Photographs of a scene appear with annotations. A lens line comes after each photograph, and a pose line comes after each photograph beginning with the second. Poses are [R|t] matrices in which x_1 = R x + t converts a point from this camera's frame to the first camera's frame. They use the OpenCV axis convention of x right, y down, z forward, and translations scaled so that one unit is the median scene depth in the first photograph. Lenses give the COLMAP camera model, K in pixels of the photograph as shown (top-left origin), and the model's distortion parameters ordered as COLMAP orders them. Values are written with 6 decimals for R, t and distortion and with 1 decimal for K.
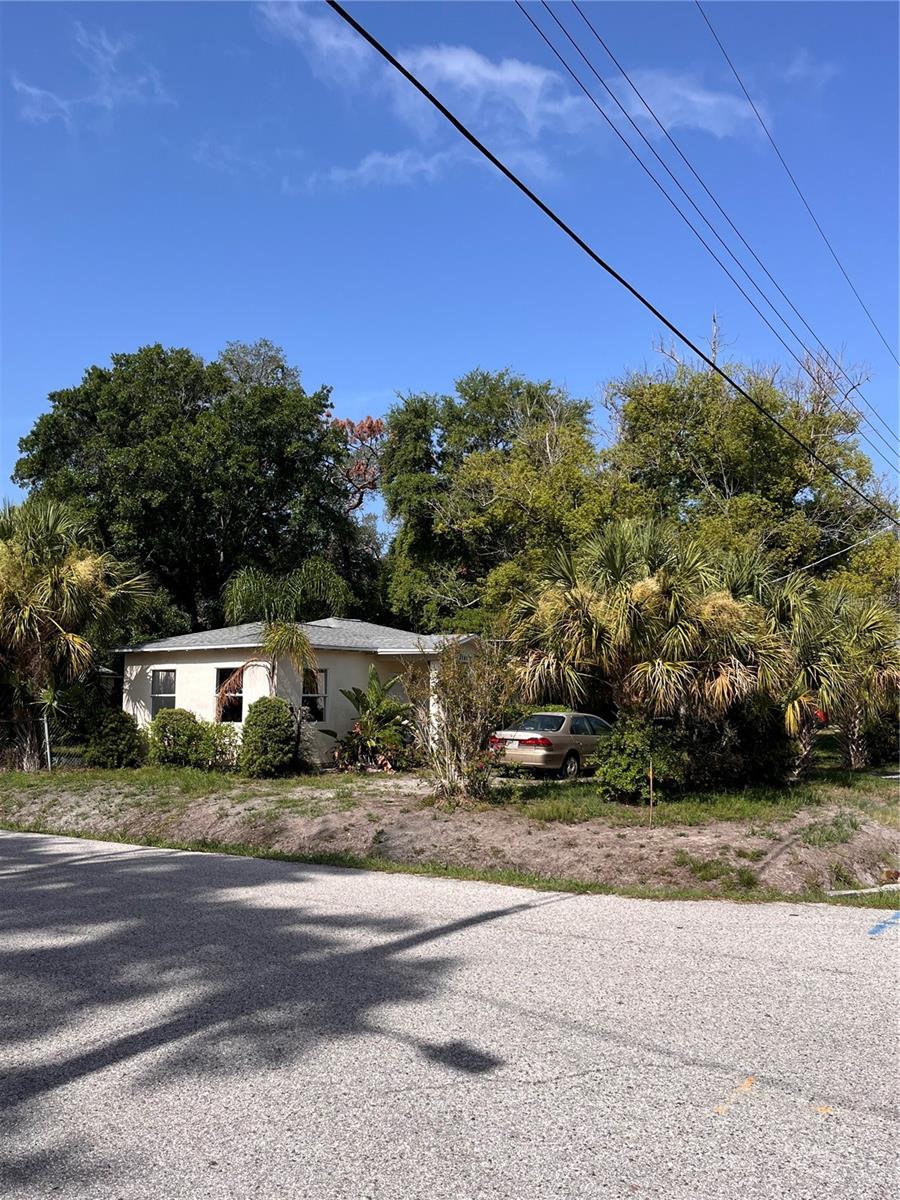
lens RADIAL K [[939.5, 0, 430.7], [0, 939.5, 630.7], [0, 0, 1]] dist [0.010195, -0.000661]
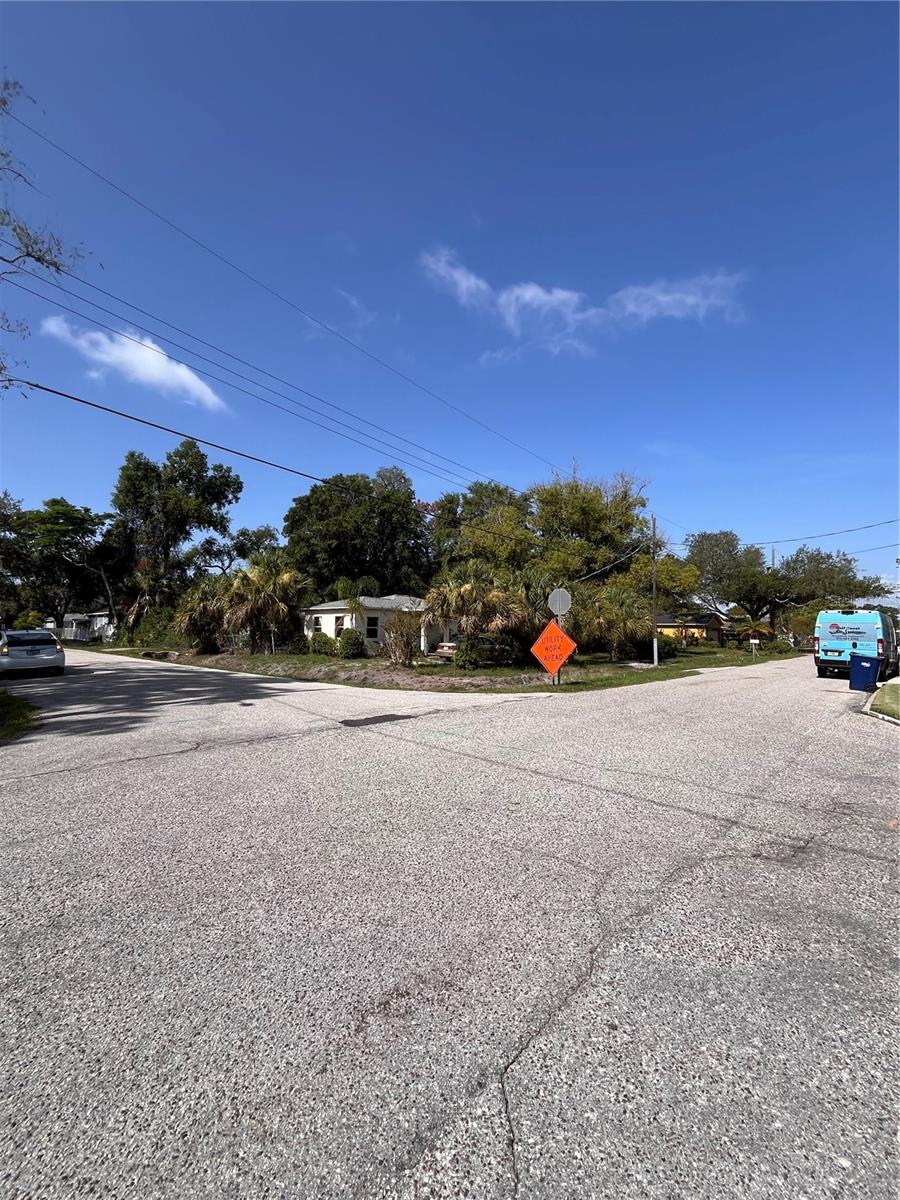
lens RADIAL K [[479.3, 0, 436.3], [0, 479.3, 605.2], [0, 0, 1]] dist [-0.001482, 0.000060]
pose [[0.987095, 0.003519, -0.160097, 0.250131], [-0.000213, 0.999787, 0.020659, -0.017230], [0.160135, -0.020358, 0.986885, -0.234775]]
